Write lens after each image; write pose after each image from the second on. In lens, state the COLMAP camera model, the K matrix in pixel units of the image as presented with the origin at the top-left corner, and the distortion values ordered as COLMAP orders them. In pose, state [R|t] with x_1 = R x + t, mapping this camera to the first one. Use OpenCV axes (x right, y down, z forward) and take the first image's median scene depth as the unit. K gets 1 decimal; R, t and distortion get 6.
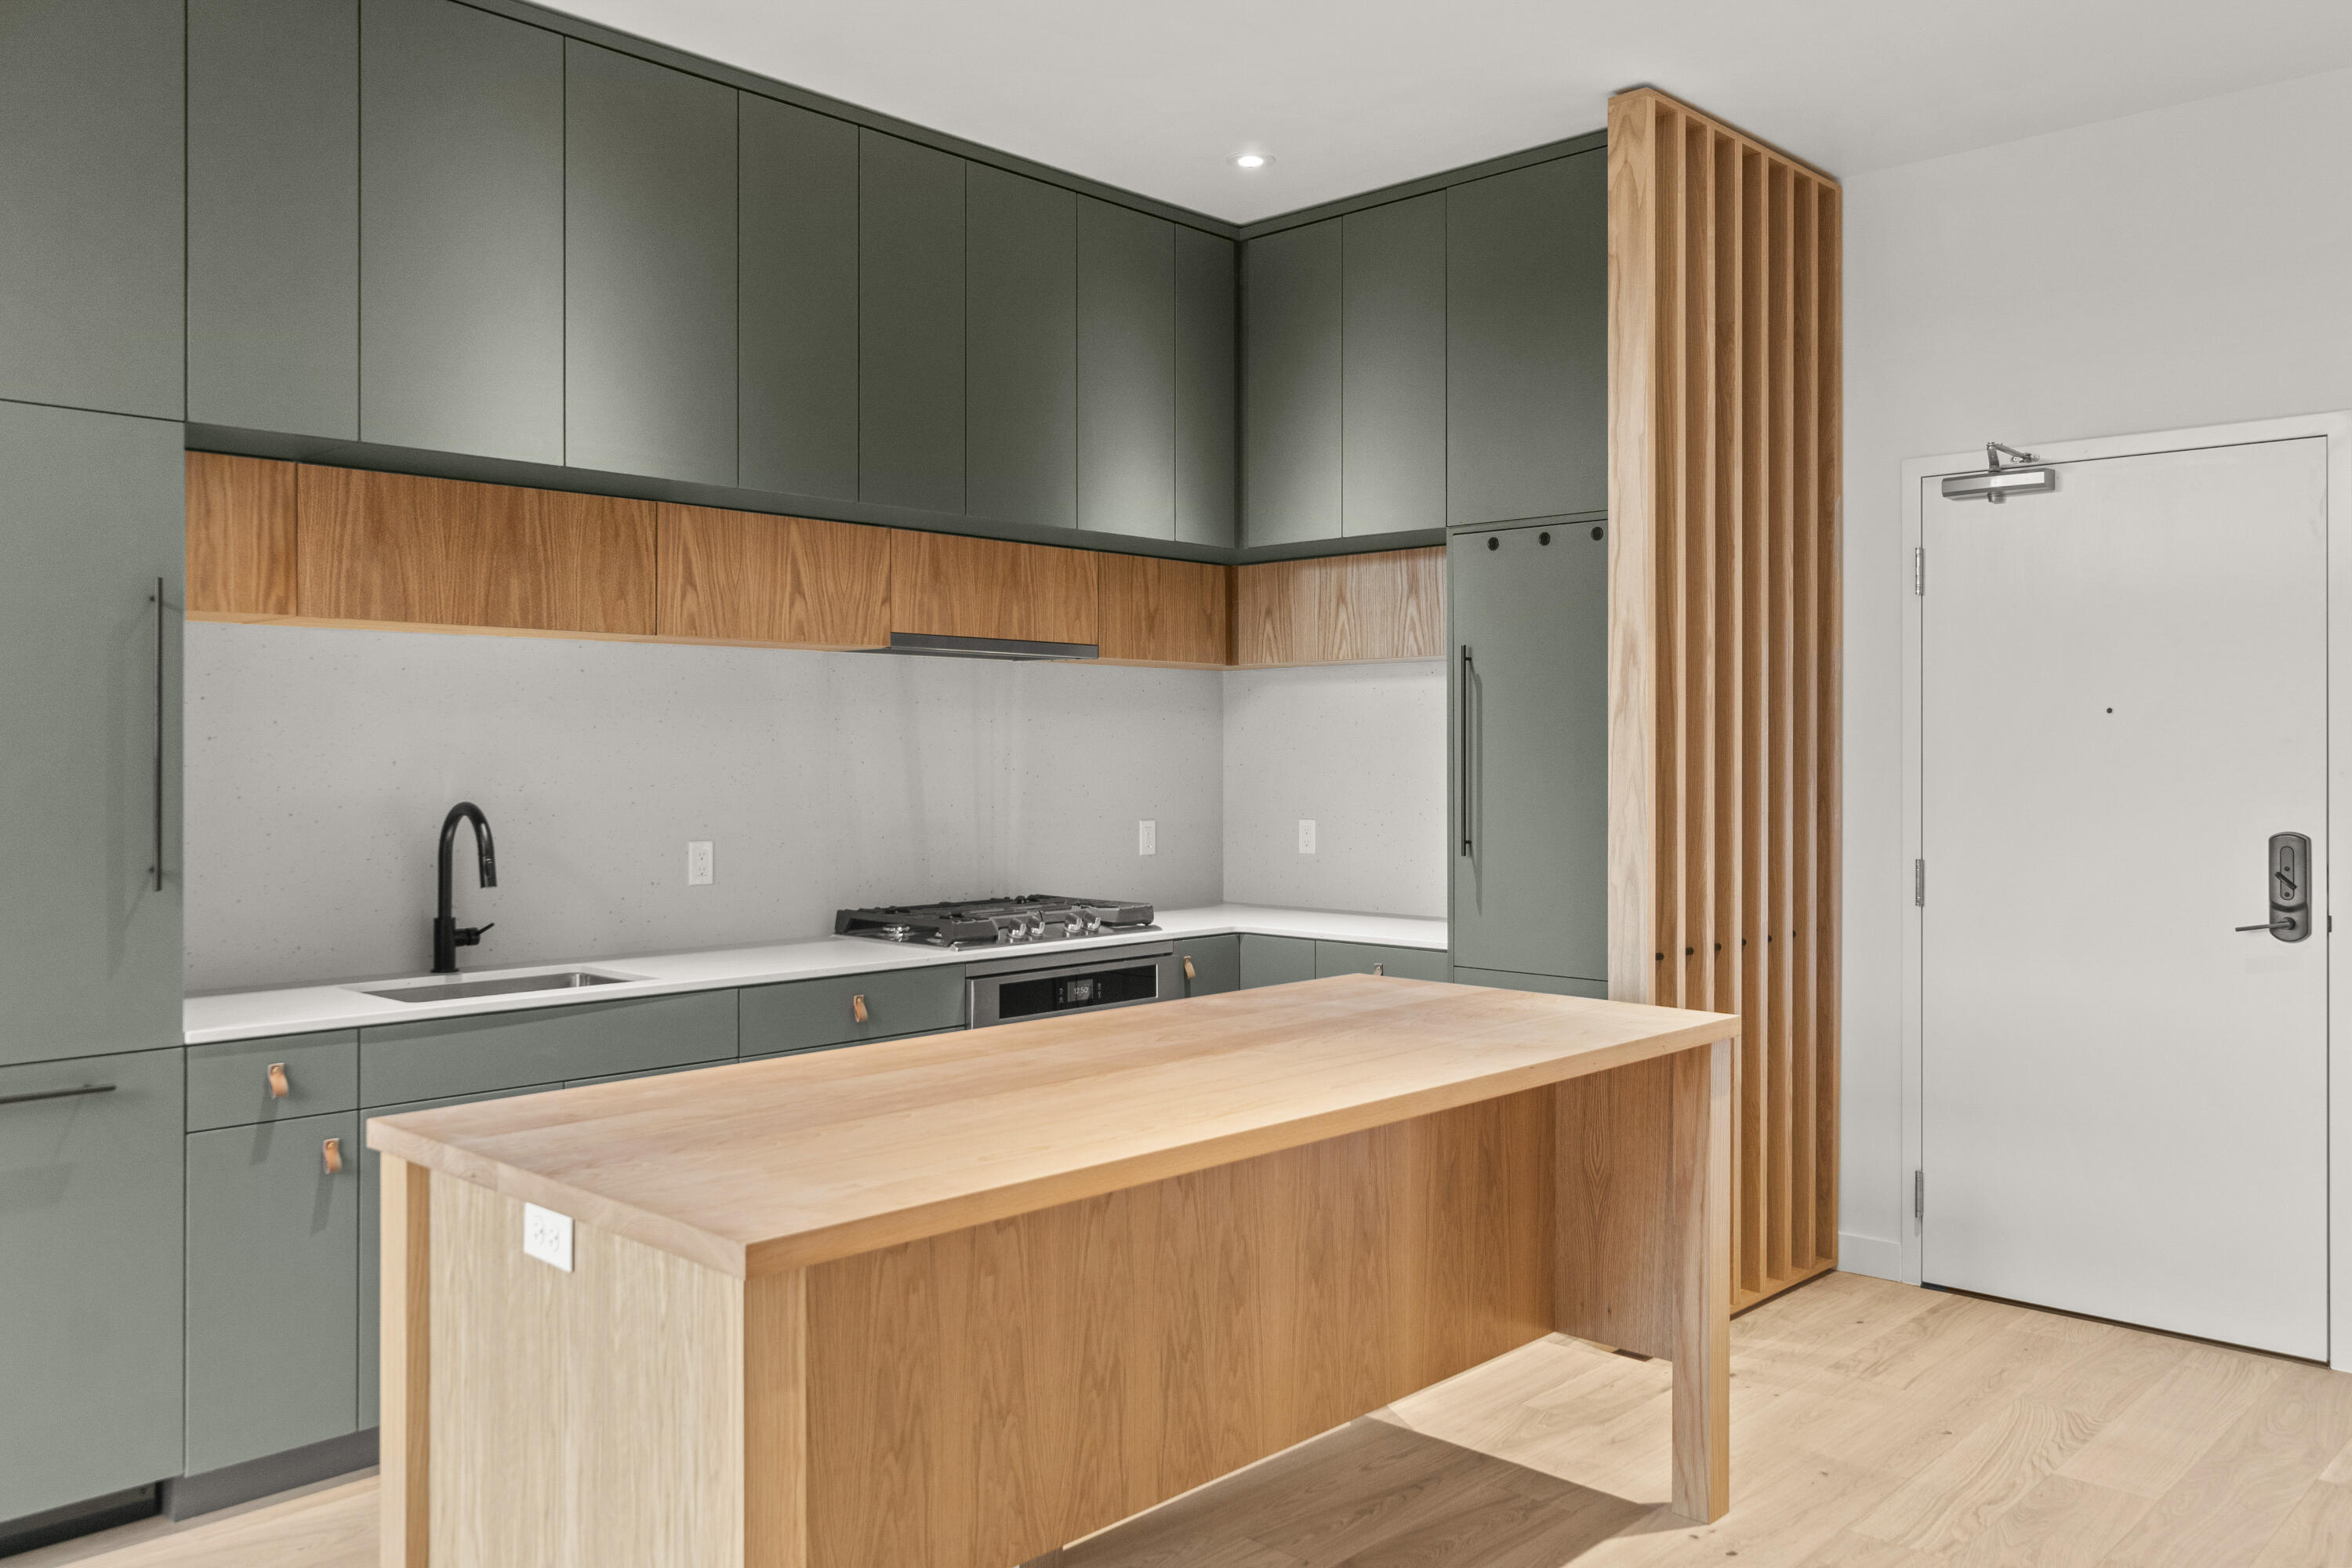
lens RADIAL K [[1817.8, 0, 1177.8], [0, 1817.8, 744.2], [0, 0, 1]] dist [0.000820, -0.001688]
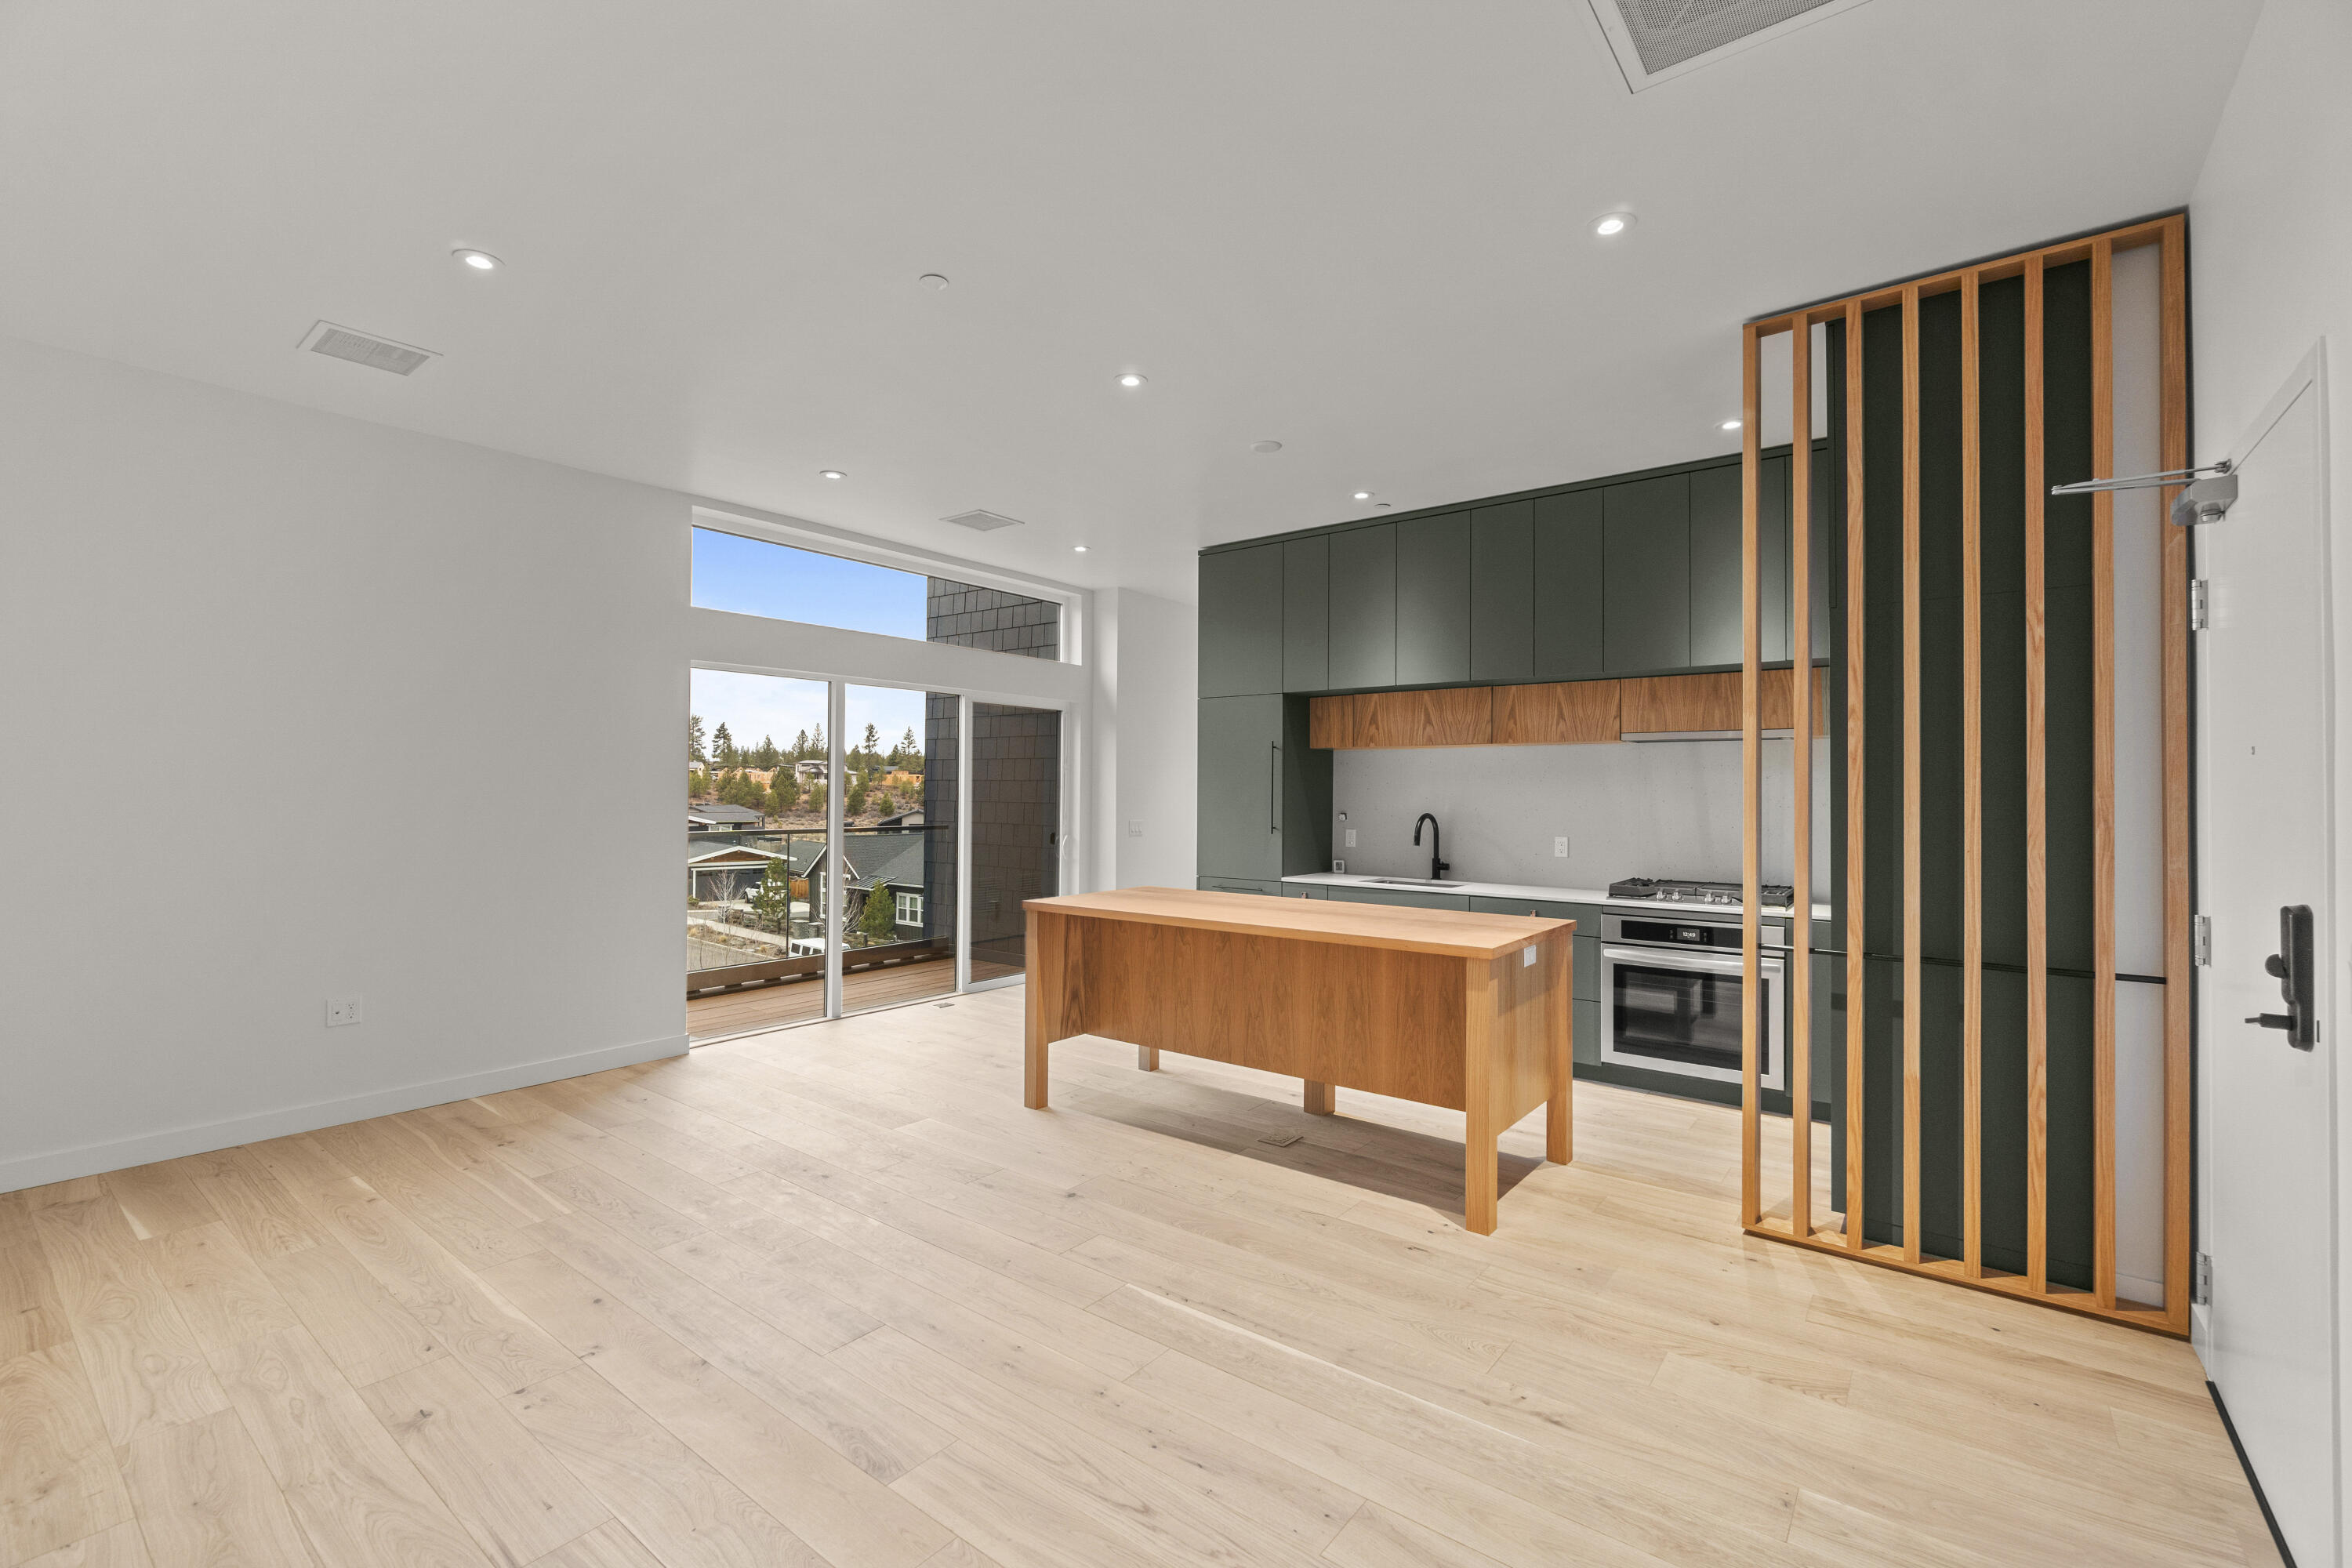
lens RADIAL K [[1013.6, 0, 1176.2], [0, 1013.6, 777.7], [0, 0, 1]] dist [-0.001292, 0.000454]
pose [[0.098828, -0.012986, -0.995020, 0.985107], [-0.002685, 0.999908, -0.013317, 0.001562], [0.995101, 0.003988, 0.098784, 0.486258]]
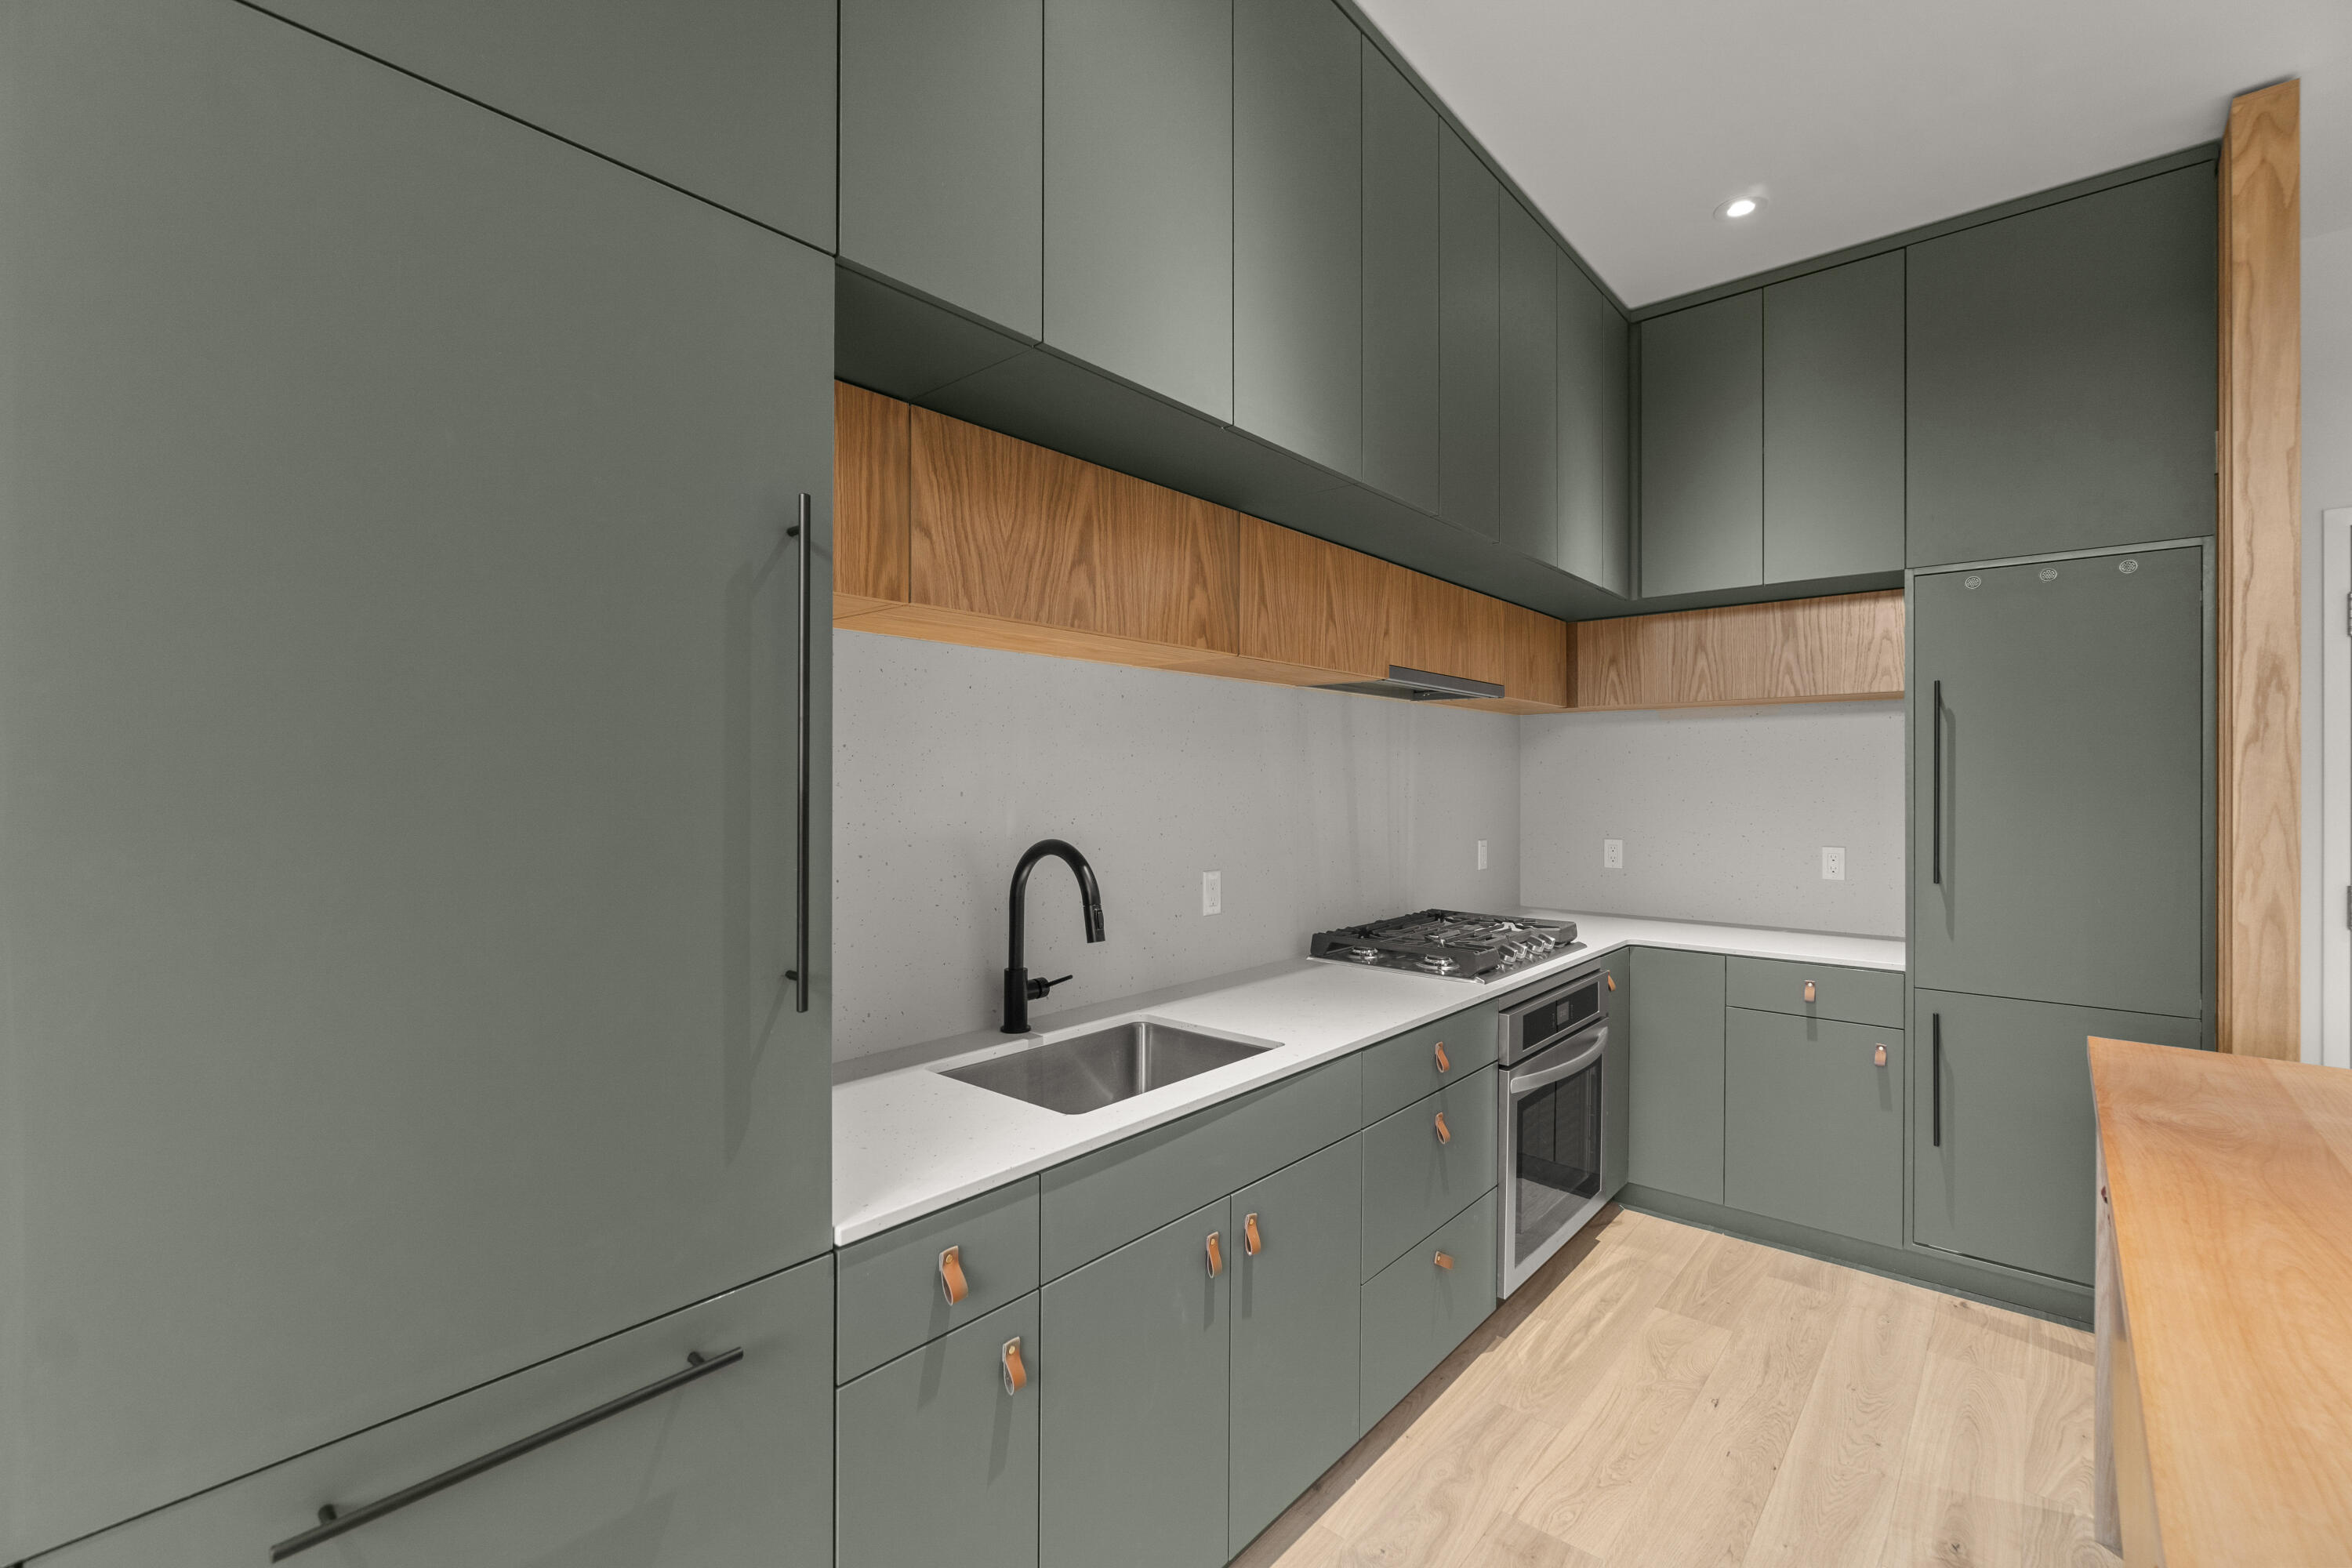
lens RADIAL K [[1013.6, 0, 1176.2], [0, 1013.6, 777.7], [0, 0, 1]] dist [-0.001292, 0.000454]
pose [[0.999029, 0.002220, 0.044007, -0.344545], [-0.002279, 0.999997, 0.001296, 0.001530], [-0.044004, -0.001395, 0.999030, 0.500498]]
